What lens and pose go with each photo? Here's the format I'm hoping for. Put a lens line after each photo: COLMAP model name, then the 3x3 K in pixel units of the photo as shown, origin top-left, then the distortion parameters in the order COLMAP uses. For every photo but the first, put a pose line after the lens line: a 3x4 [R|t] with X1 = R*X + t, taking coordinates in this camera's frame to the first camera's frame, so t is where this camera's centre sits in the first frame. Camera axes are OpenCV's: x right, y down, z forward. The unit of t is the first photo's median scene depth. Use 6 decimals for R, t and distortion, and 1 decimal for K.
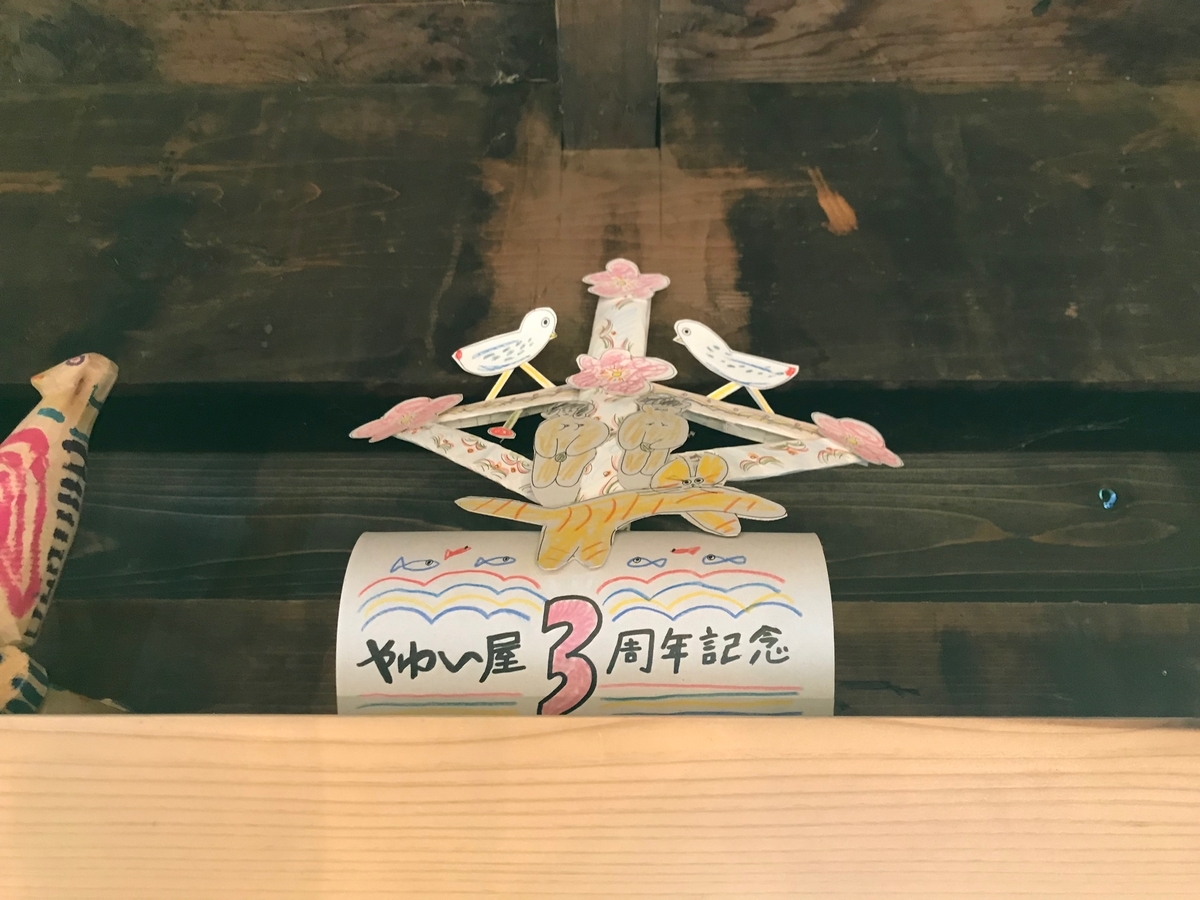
lens RADIAL K [[963.9, 0, 600.1], [0, 963.9, 449.7], [0, 0, 1]] dist [0.029963, -0.006462]
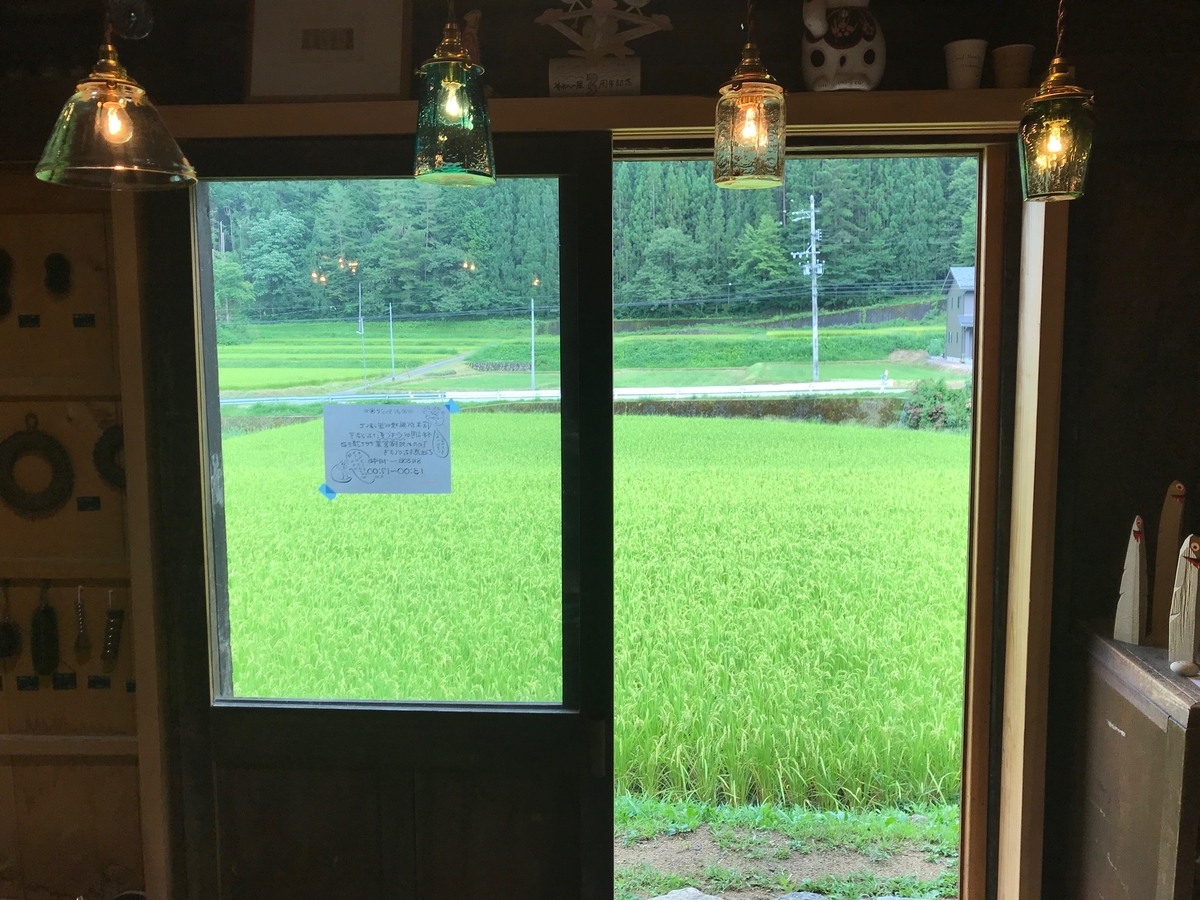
lens RADIAL K [[963.9, 0, 598.8], [0, 963.9, 449.7], [0, 0, 1]] dist [0.029963, -0.006462]
pose [[0.999085, -0.010023, -0.041586, 0.173659], [0.032205, 0.816100, 0.577013, -1.023898], [0.028155, -0.577824, 0.815676, -3.778792]]
